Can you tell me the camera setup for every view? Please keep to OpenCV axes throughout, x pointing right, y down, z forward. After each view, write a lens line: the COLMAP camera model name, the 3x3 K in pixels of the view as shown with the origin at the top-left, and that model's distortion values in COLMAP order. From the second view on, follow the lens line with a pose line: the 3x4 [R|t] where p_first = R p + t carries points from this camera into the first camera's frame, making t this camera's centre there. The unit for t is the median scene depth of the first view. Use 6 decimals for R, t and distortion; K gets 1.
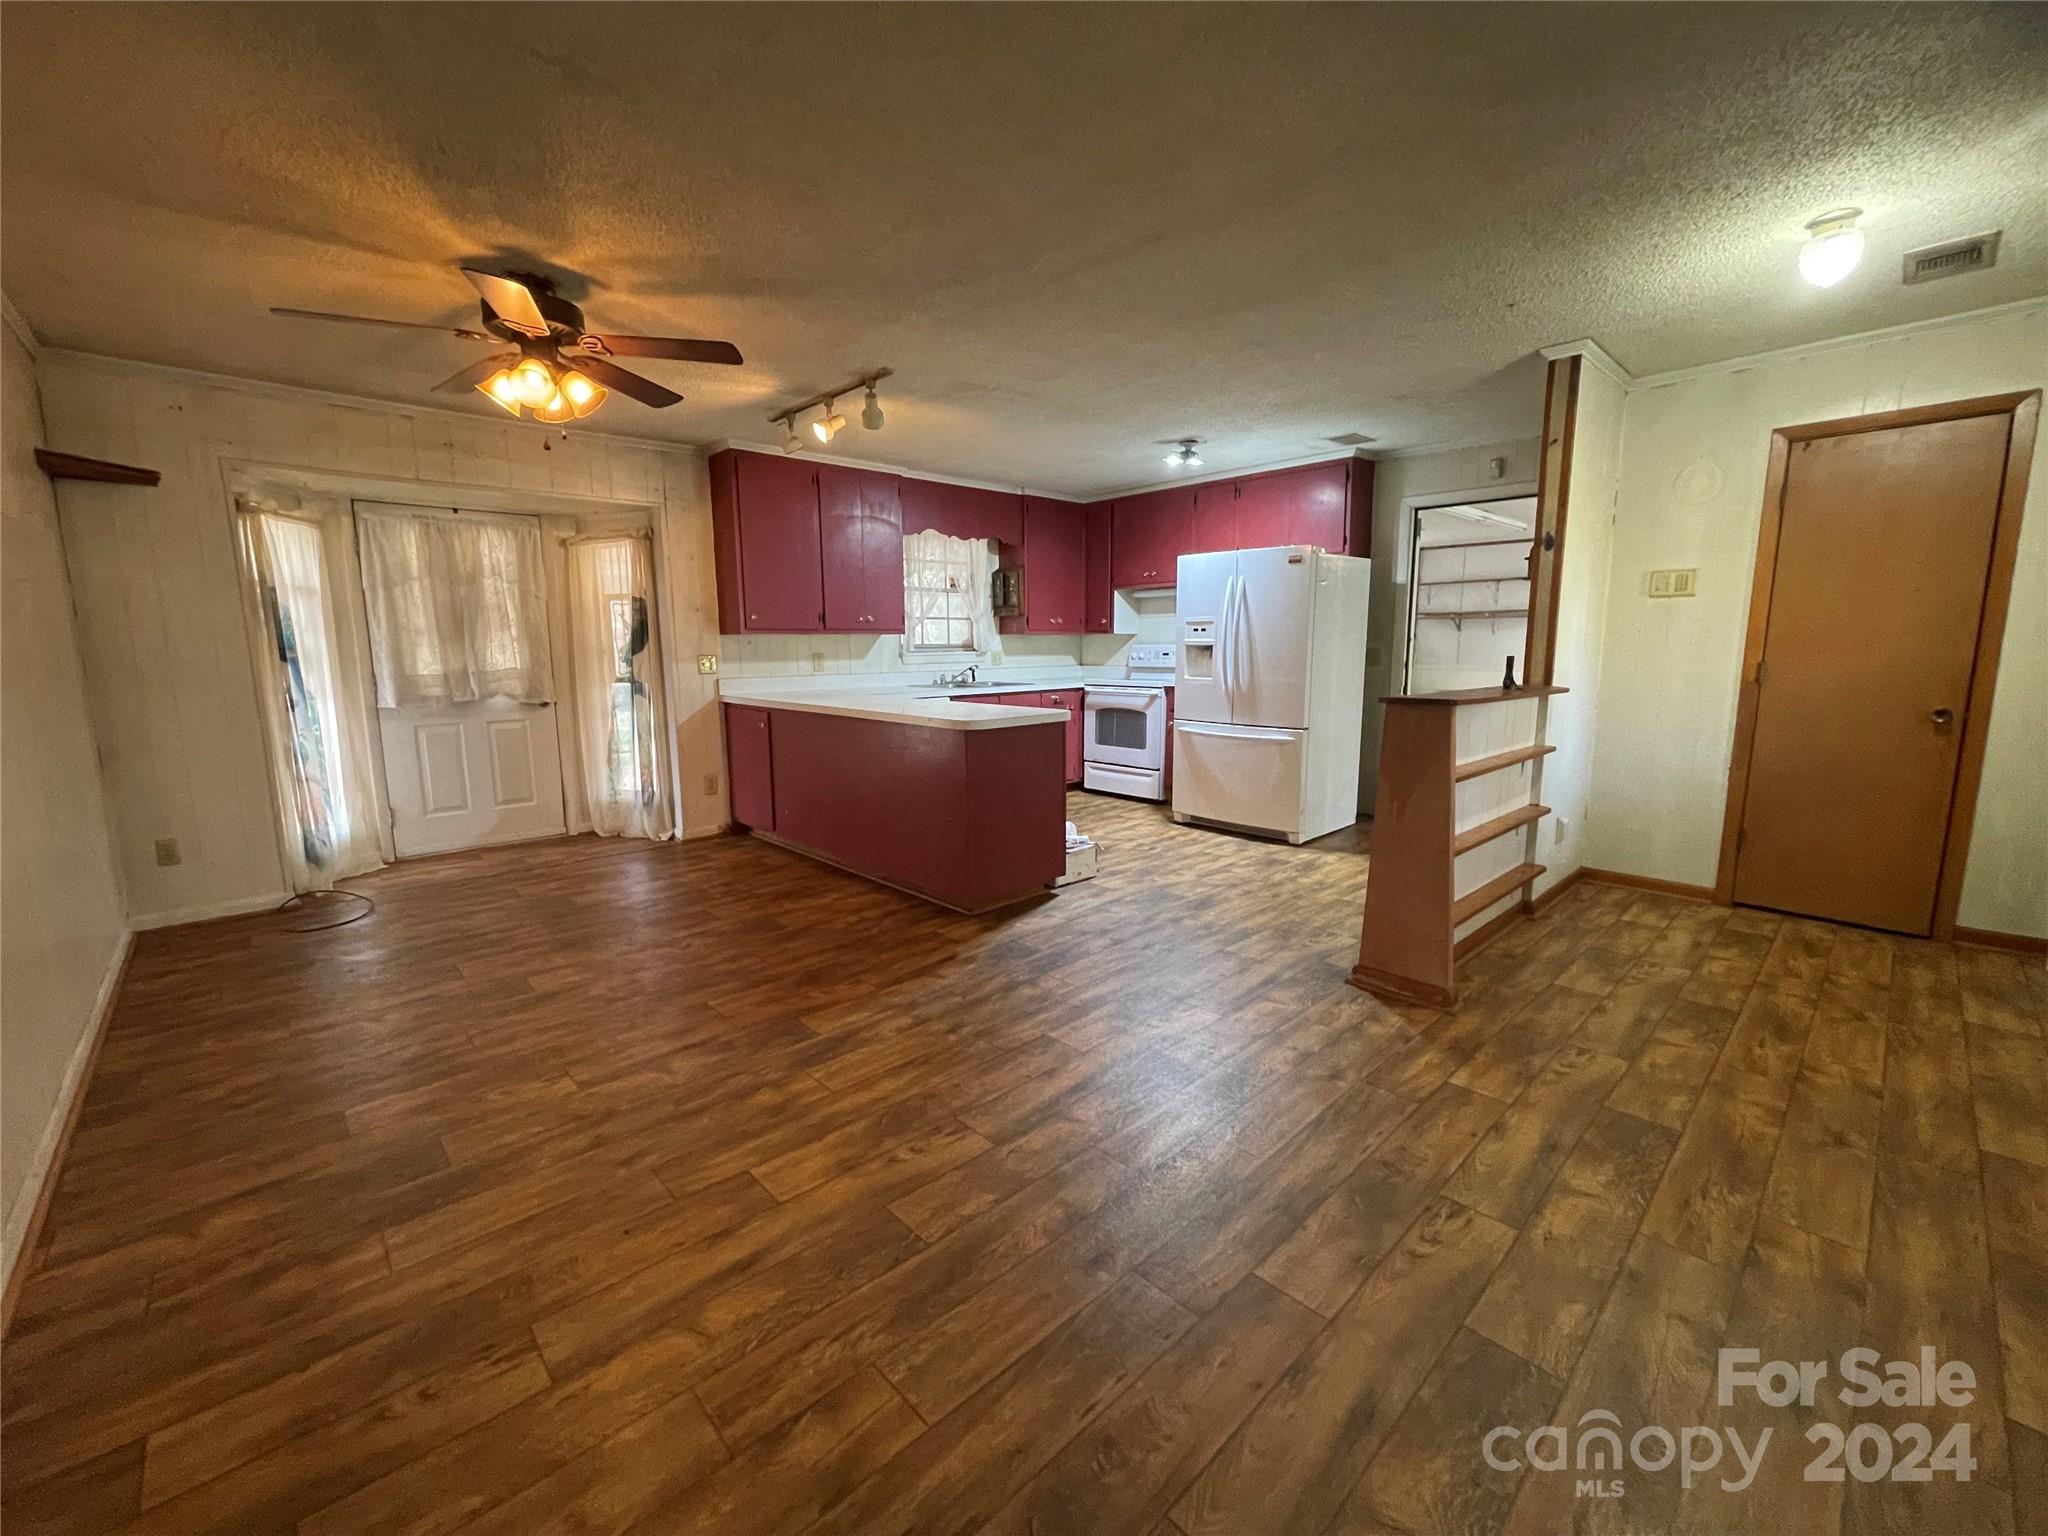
lens RADIAL K [[835.9, 0, 1024.0], [0, 835.9, 768.0], [0, 0, 1]] dist [0.001185, 0.000548]
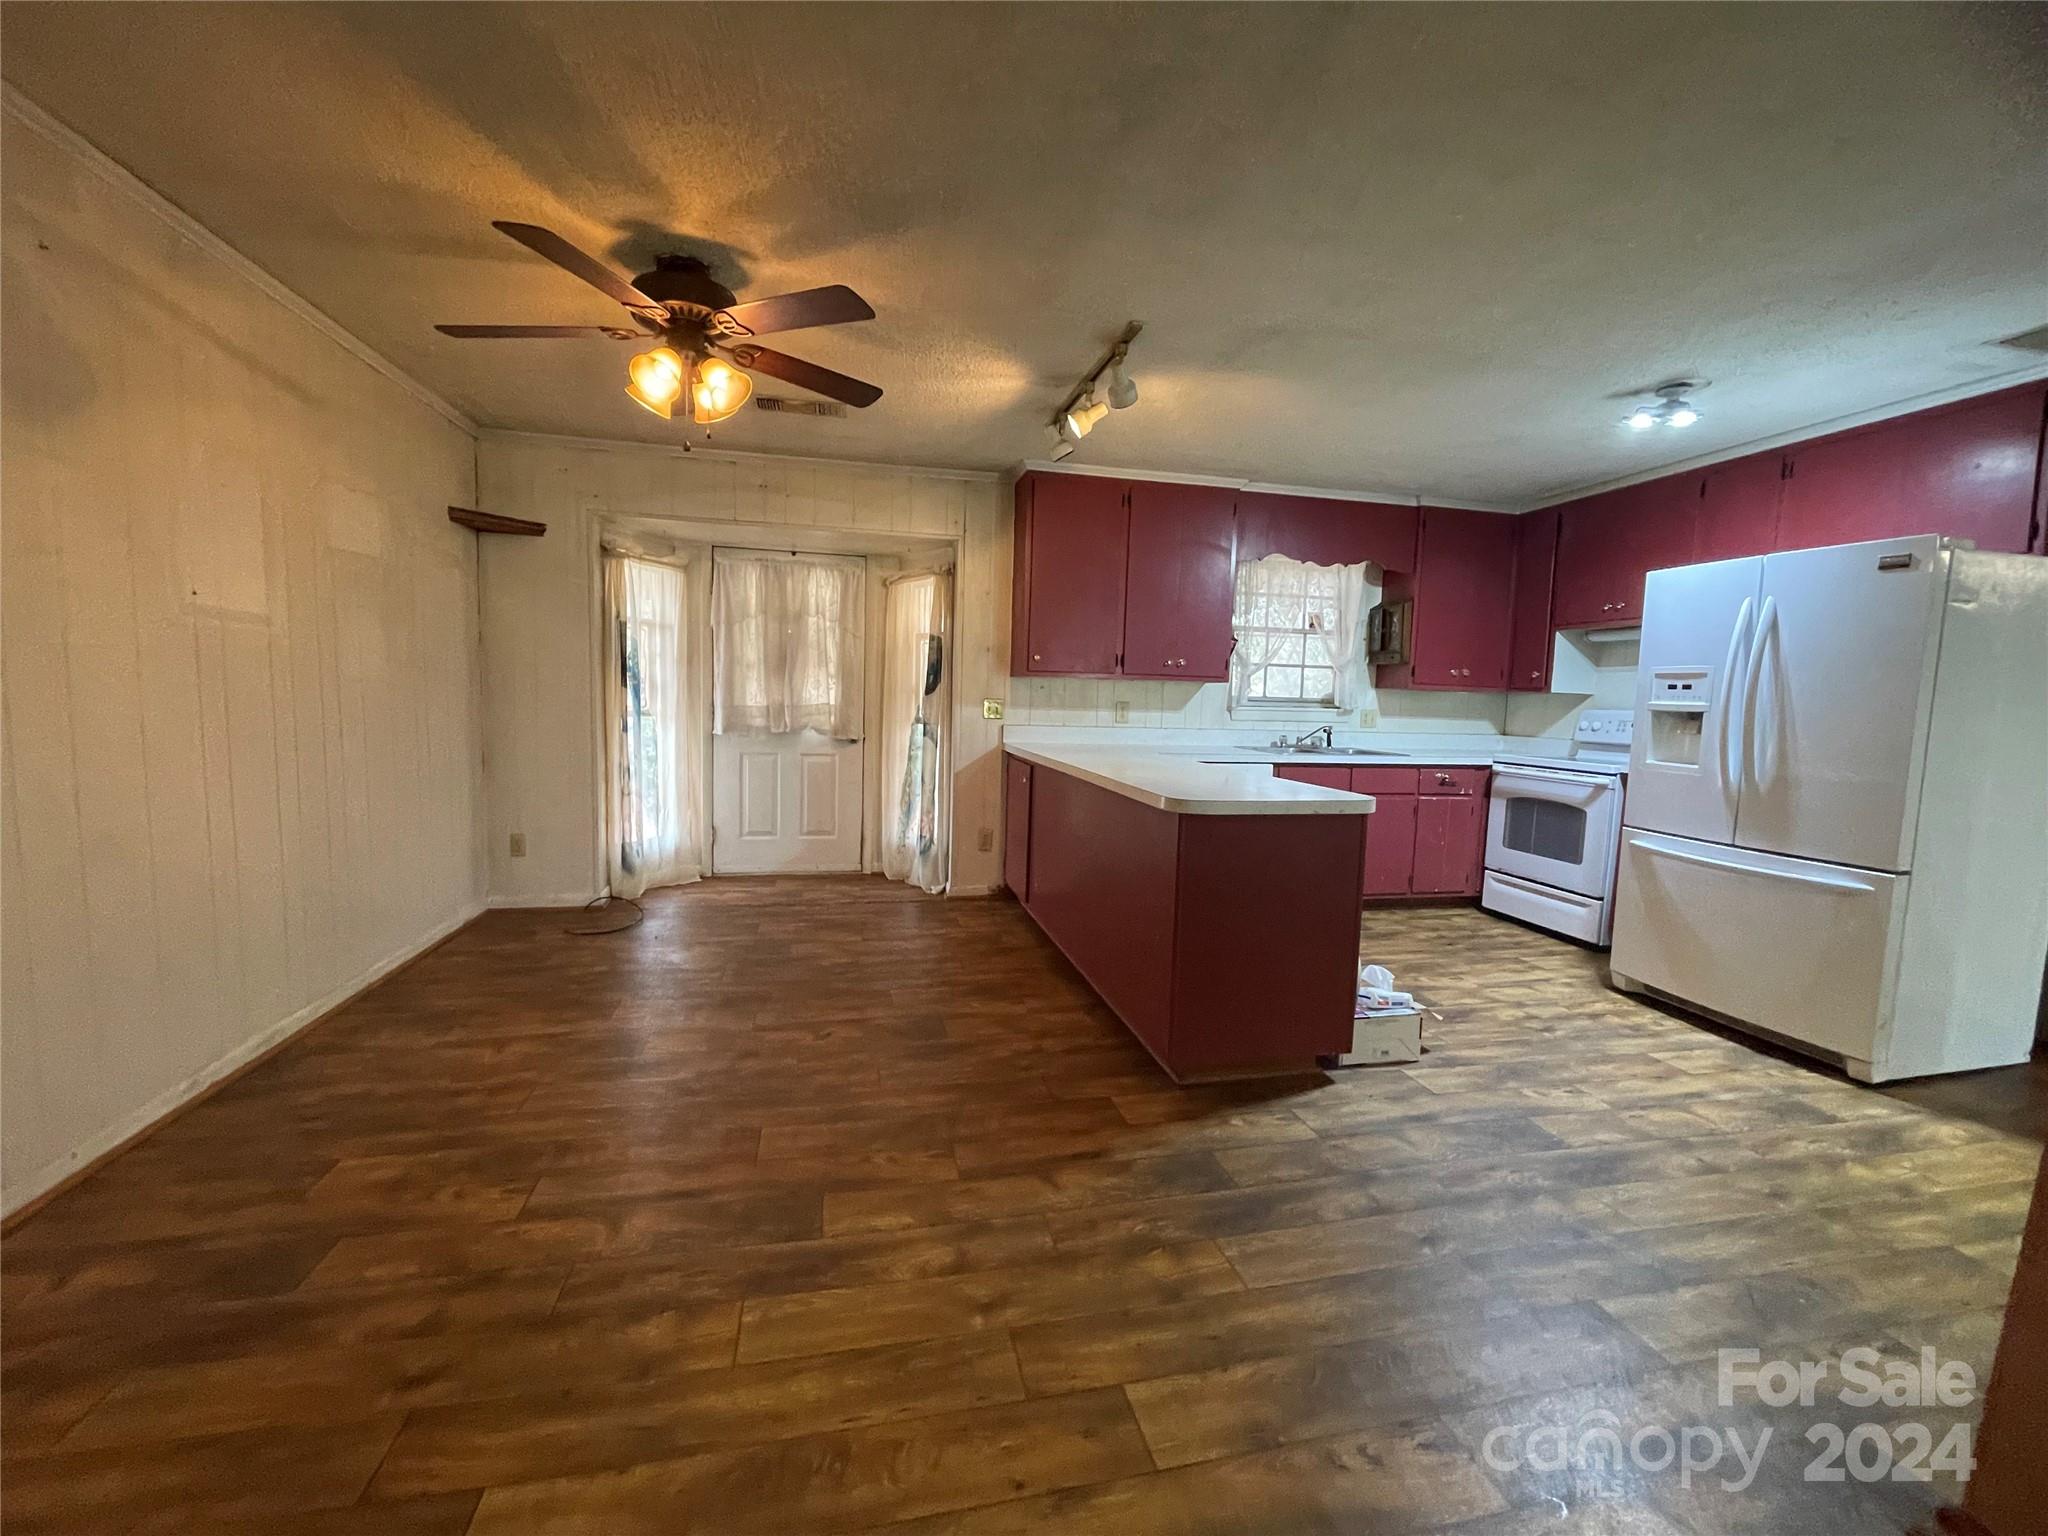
lens RADIAL K [[834.9, 0, 1018.3], [0, 834.9, 768.7], [0, 0, 1]] dist [-0.002699, -0.000372]
pose [[0.858486, 0.078723, -0.506759, 0.110172], [-0.112052, 0.993066, -0.035556, -0.029641], [0.500446, 0.087307, 0.861354, 0.238382]]
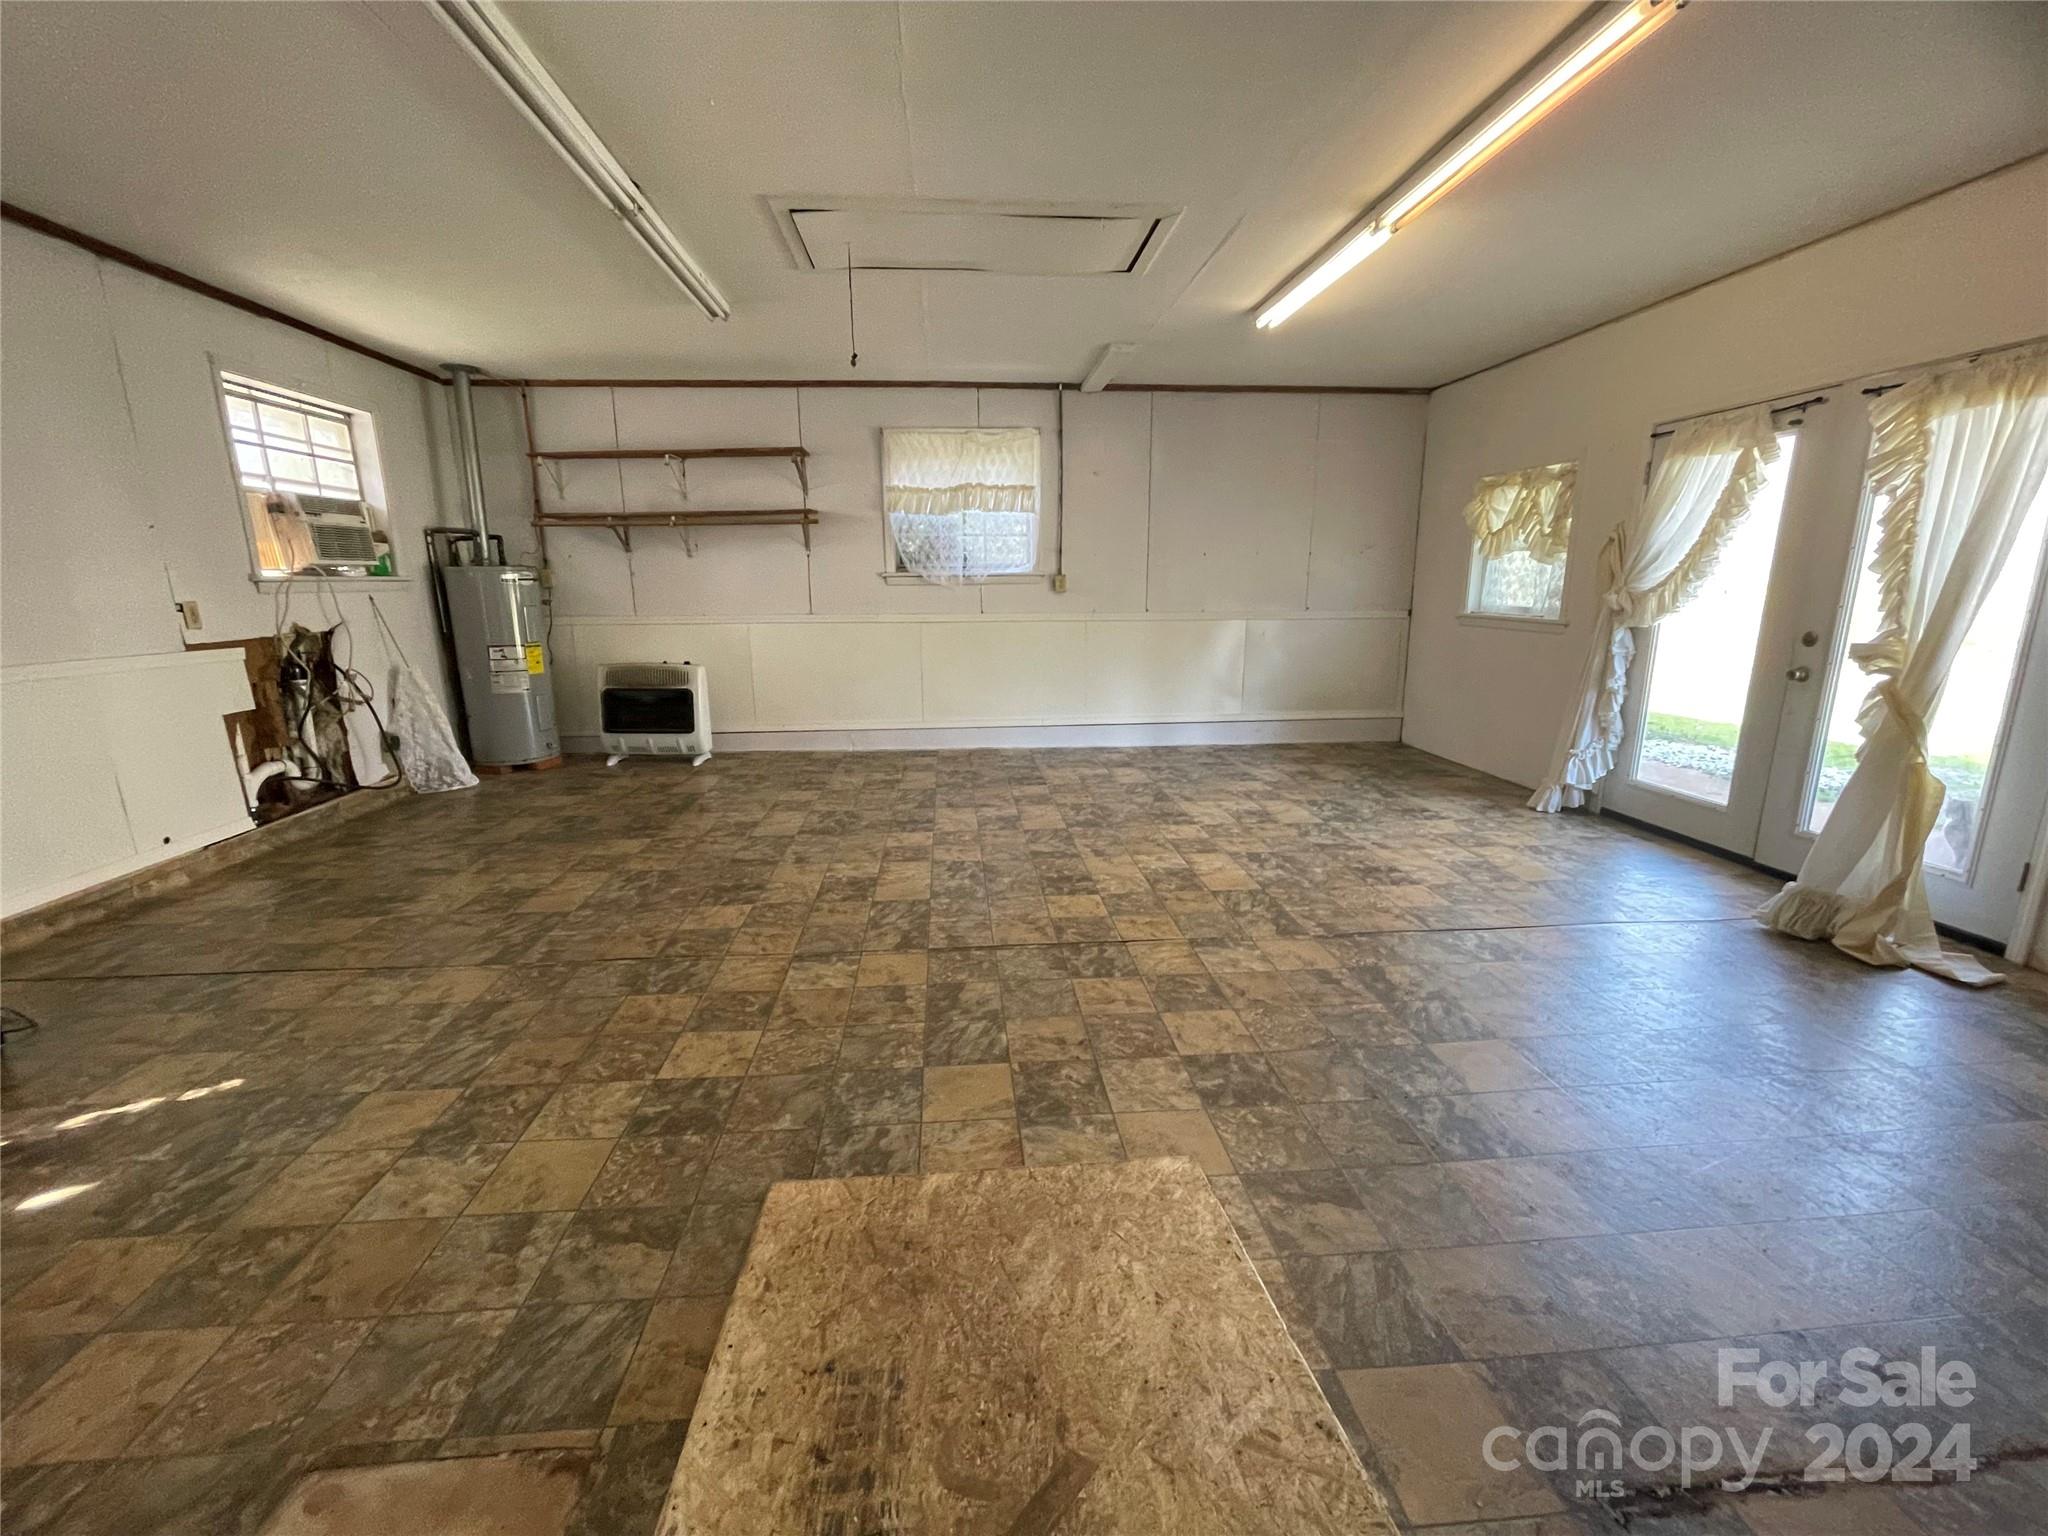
lens RADIAL K [[835.9, 0, 1024.0], [0, 835.9, 768.0], [0, 0, 1]] dist [0.001185, 0.000548]
pose [[0.622992, -0.171678, 0.763156, 0.522481], [0.121922, 0.985006, 0.122055, -0.130889], [-0.772668, 0.017006, 0.634583, 0.993673]]
